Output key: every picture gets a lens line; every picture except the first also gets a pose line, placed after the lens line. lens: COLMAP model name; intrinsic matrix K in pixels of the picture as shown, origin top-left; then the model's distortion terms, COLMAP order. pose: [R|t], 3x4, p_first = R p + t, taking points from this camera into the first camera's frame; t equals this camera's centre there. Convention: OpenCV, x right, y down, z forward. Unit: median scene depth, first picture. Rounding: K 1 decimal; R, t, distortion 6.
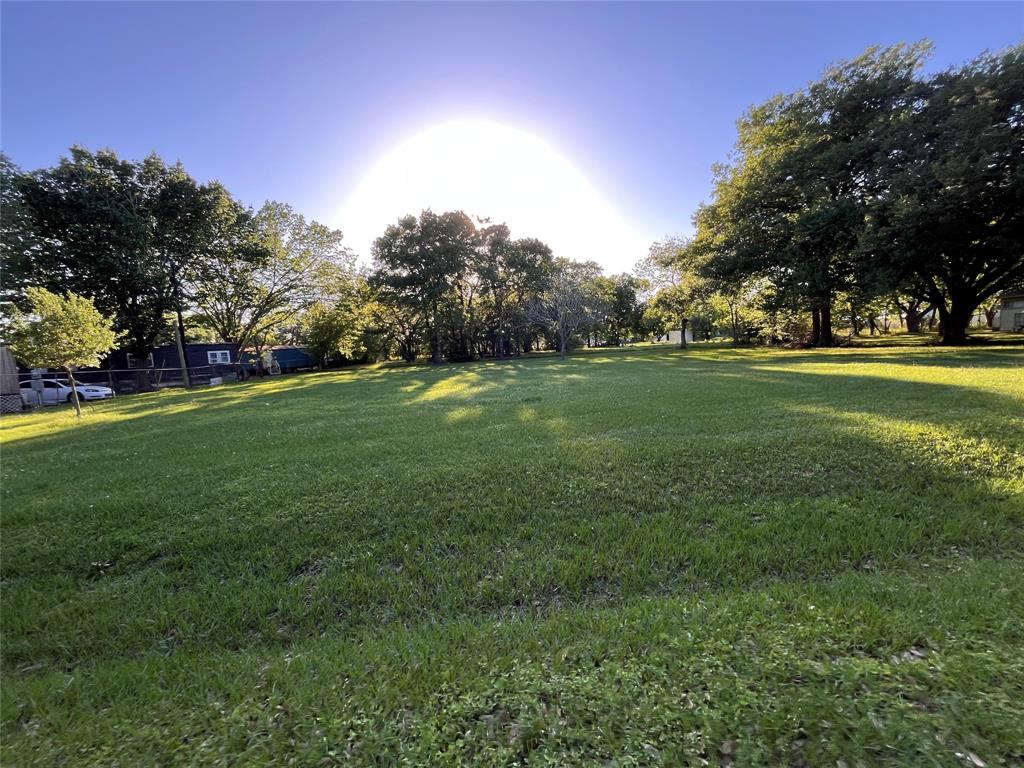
lens RADIAL K [[409.9, 0, 510.9], [0, 409.9, 386.1], [0, 0, 1]] dist [-0.008493, 0.000365]
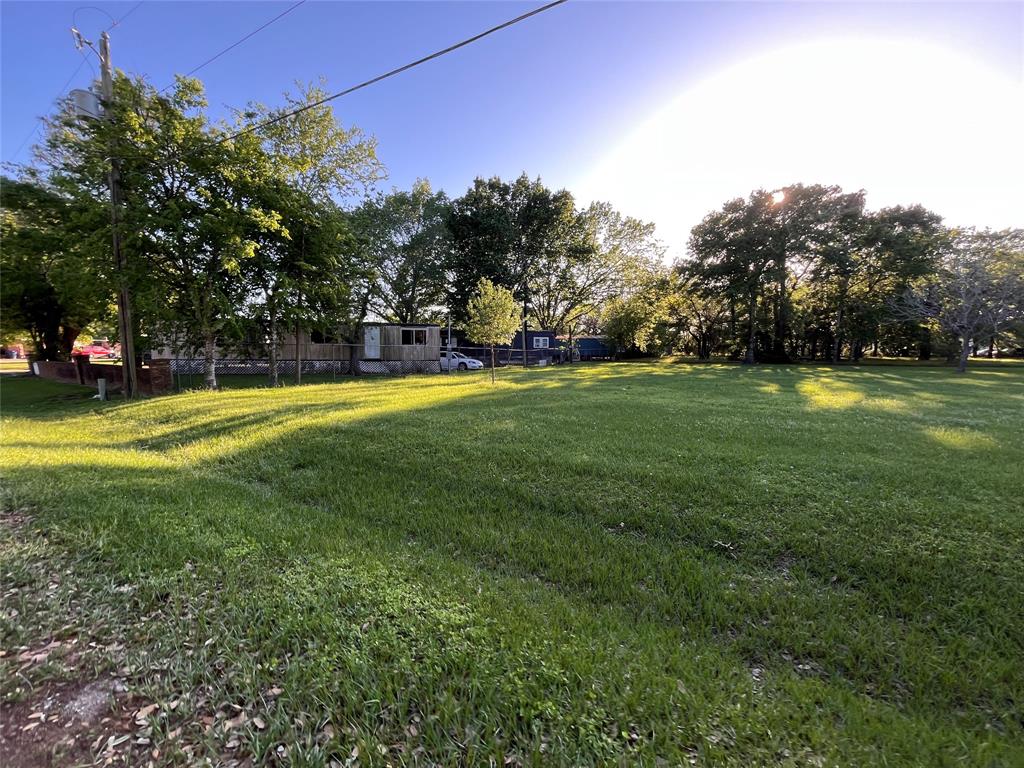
lens RADIAL K [[409.9, 0, 511.2], [0, 409.9, 390.1], [0, 0, 1]] dist [-0.008493, 0.000365]
pose [[0.805991, 0.119830, -0.579672, -0.082261], [-0.106226, 0.992678, 0.057508, 0.006257], [0.582318, 0.015226, 0.812818, -0.009266]]
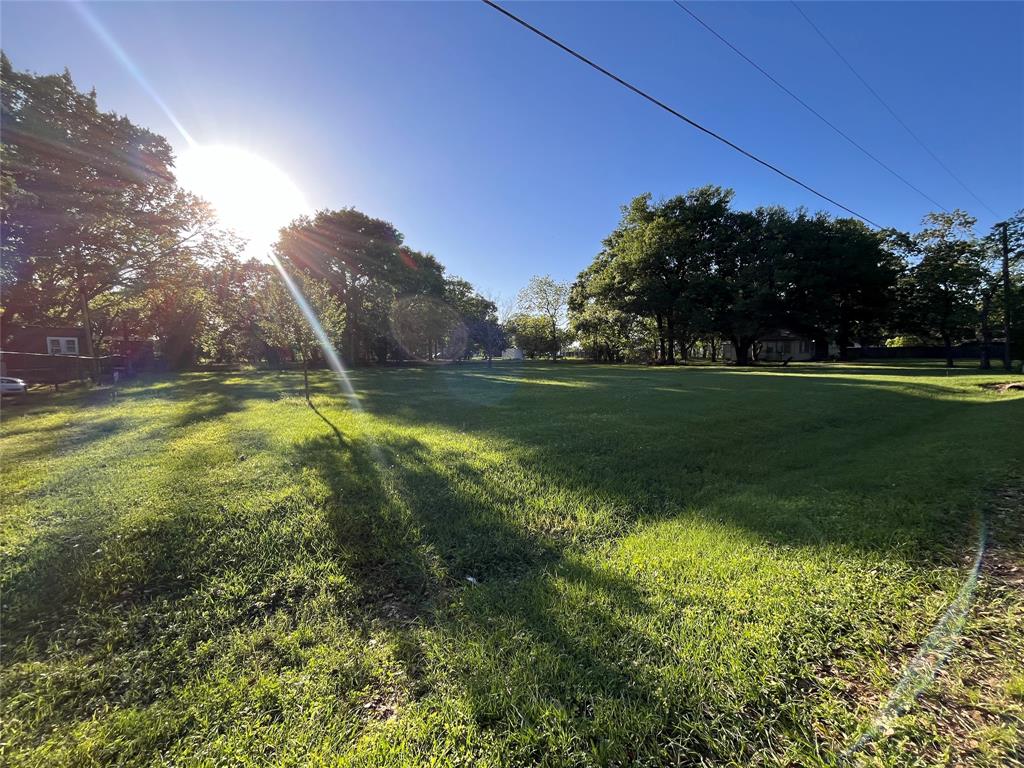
lens RADIAL K [[409.9, 0, 510.2], [0, 409.9, 384.1], [0, 0, 1]] dist [-0.008493, 0.000365]
pose [[0.876757, 0.019941, 0.480519, -0.352772], [-0.001365, 0.999239, -0.038976, 0.024825], [-0.480931, 0.033517, 0.876118, -0.026236]]
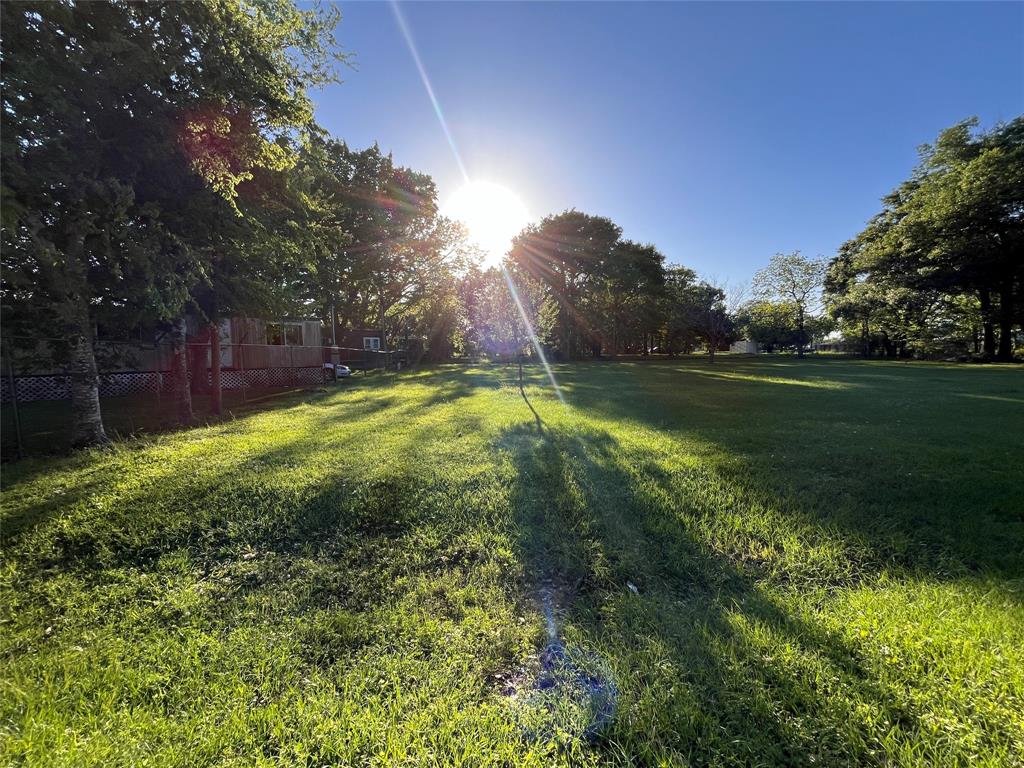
lens RADIAL K [[409.9, 0, 510.8], [0, 409.9, 385.2], [0, 0, 1]] dist [-0.008493, 0.000365]
pose [[0.998687, 0.050414, -0.009056, -0.345461], [-0.050499, 0.998680, -0.009376, 0.024986], [0.008571, 0.009821, 0.999915, -0.026008]]
